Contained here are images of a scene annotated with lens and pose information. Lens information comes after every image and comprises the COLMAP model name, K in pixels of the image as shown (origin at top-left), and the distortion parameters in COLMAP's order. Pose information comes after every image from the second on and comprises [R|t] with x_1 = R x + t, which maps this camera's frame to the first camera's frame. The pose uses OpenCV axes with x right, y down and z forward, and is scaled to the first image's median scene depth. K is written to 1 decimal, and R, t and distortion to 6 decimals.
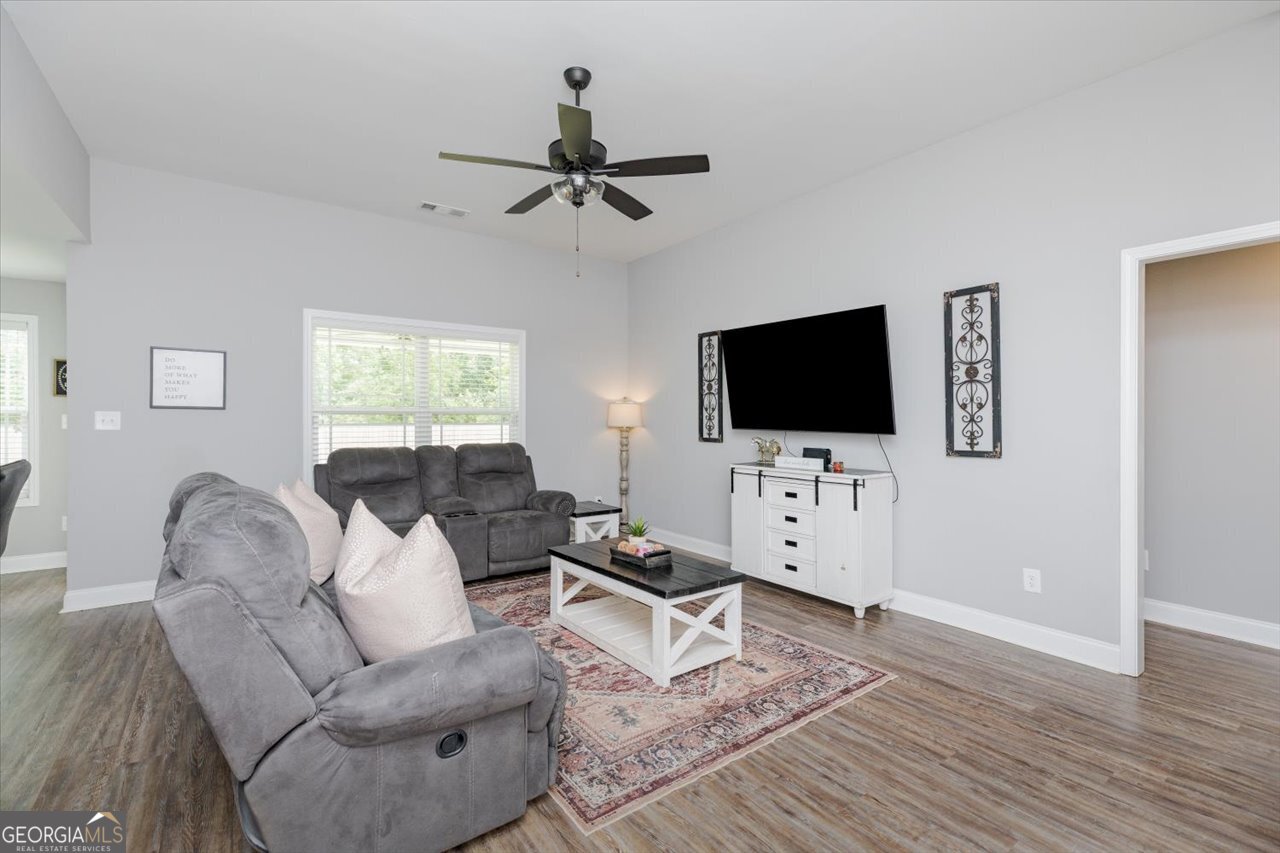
lens RADIAL K [[564.8, 0, 633.1], [0, 564.8, 419.9], [0, 0, 1]] dist [0.002195, 0.000103]
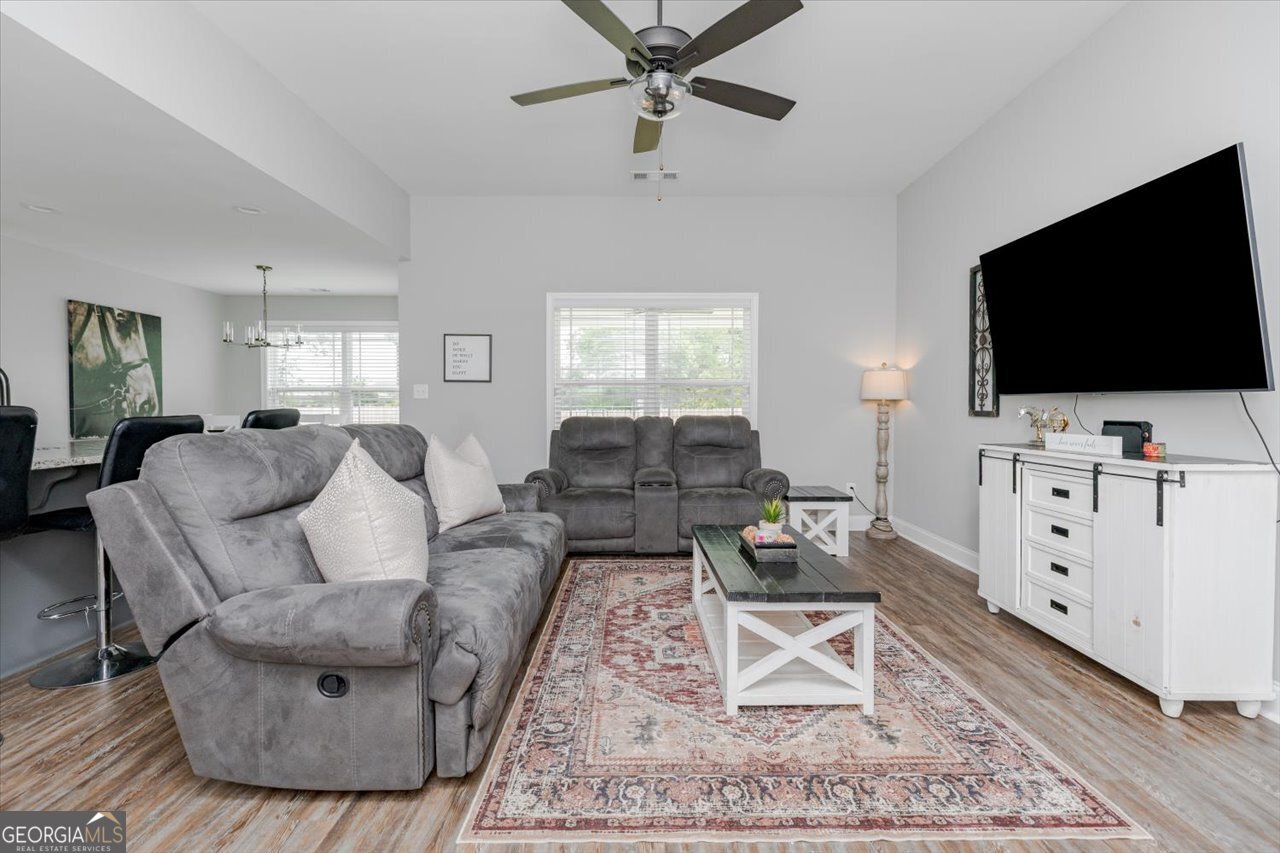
lens RADIAL K [[564.9, 0, 638.4], [0, 564.9, 421.6], [0, 0, 1]] dist [0.002439, -0.000068]
pose [[0.811644, 0.015249, -0.583953, 0.299447], [-0.001813, 0.999720, 0.023587, 0.044133], [0.584149, -0.018085, 0.811445, 0.237325]]
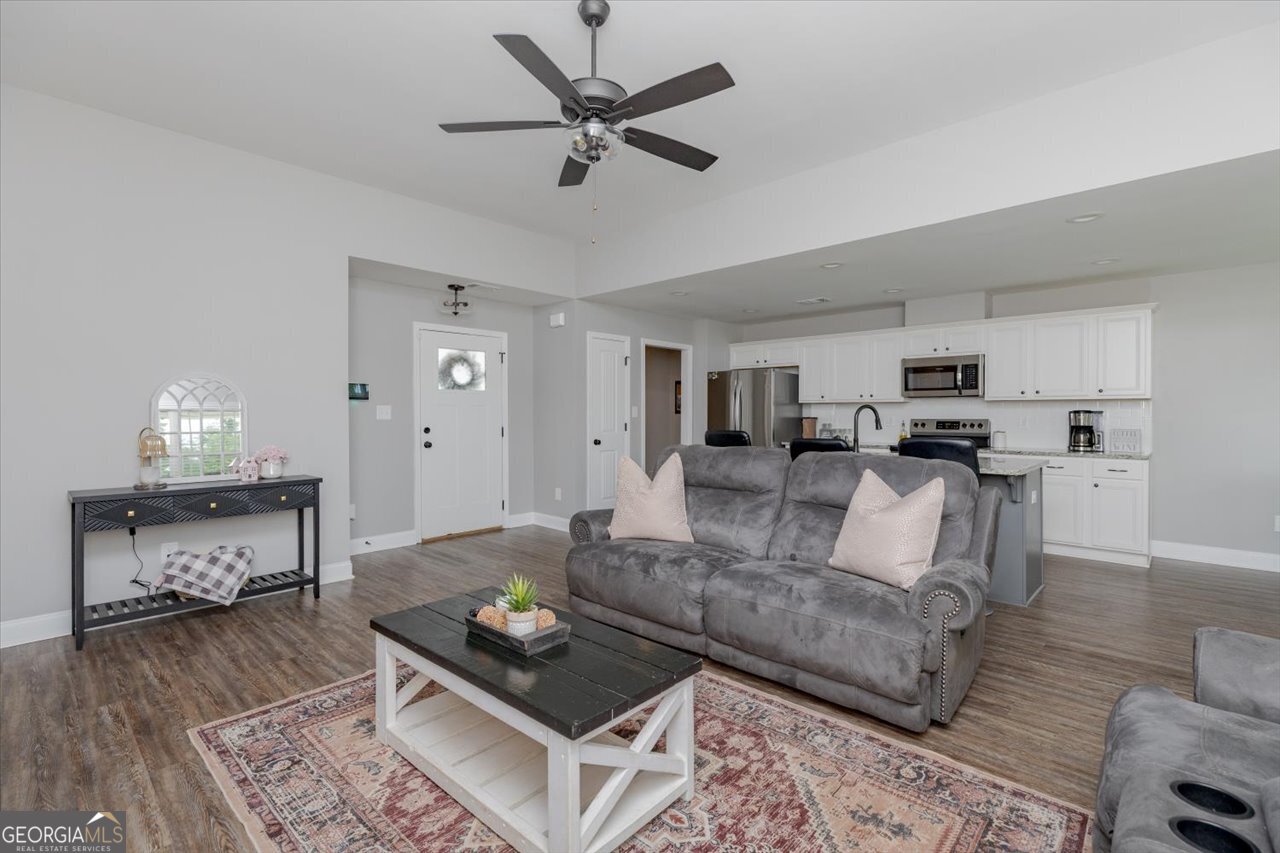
lens RADIAL K [[586.6, 0, 647.2], [0, 586.6, 421.4], [0, 0, 1]] dist [0.009152, -0.000248]
pose [[-0.977837, 0.001120, -0.209365, 0.007914], [-0.002067, 0.999885, 0.015003, 0.004636], [0.209357, 0.015103, -0.977723, 1.519342]]
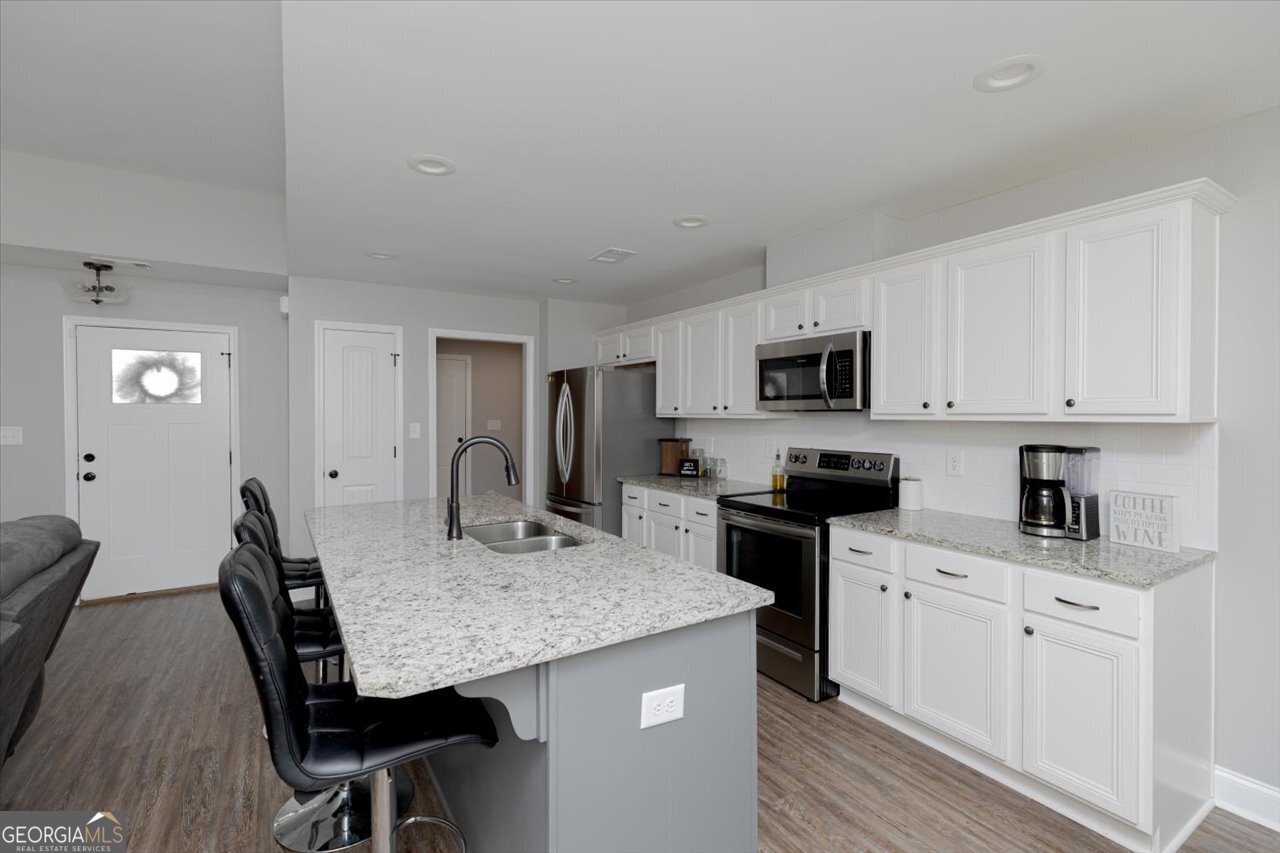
lens RADIAL K [[586.6, 0, 647.2], [0, 586.6, 421.4], [0, 0, 1]] dist [0.009152, -0.000248]
pose [[-0.998441, -0.001501, 0.055798, -0.971313], [-0.000646, 0.999882, 0.015351, -0.040890], [-0.055814, 0.015291, -0.998324, 0.985889]]
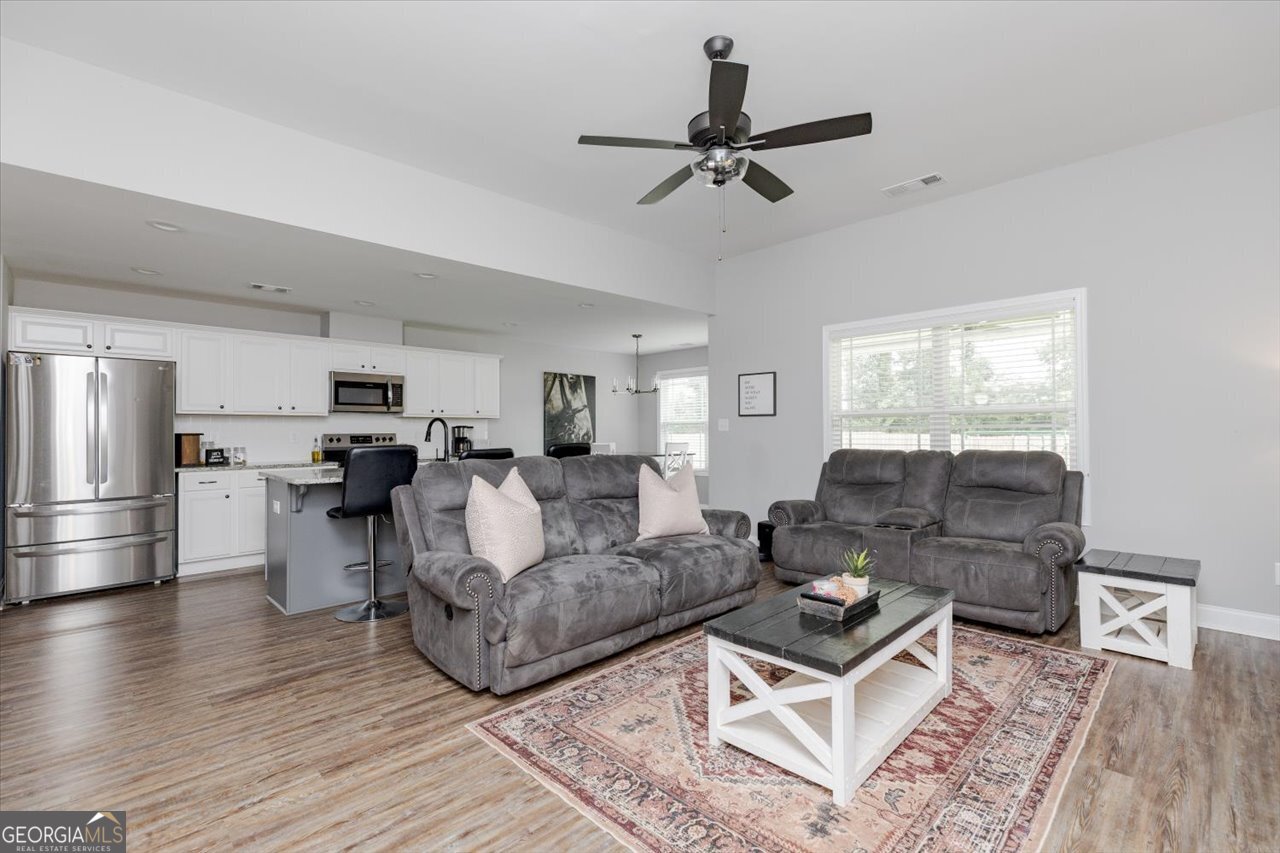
lens RADIAL K [[564.9, 0, 638.4], [0, 564.9, 421.6], [0, 0, 1]] dist [0.002439, -0.000068]
pose [[0.153828, -0.019648, -0.987902, 0.636625], [0.004675, 0.999806, -0.019157, 0.022323], [0.988087, -0.001672, 0.153890, 0.583811]]
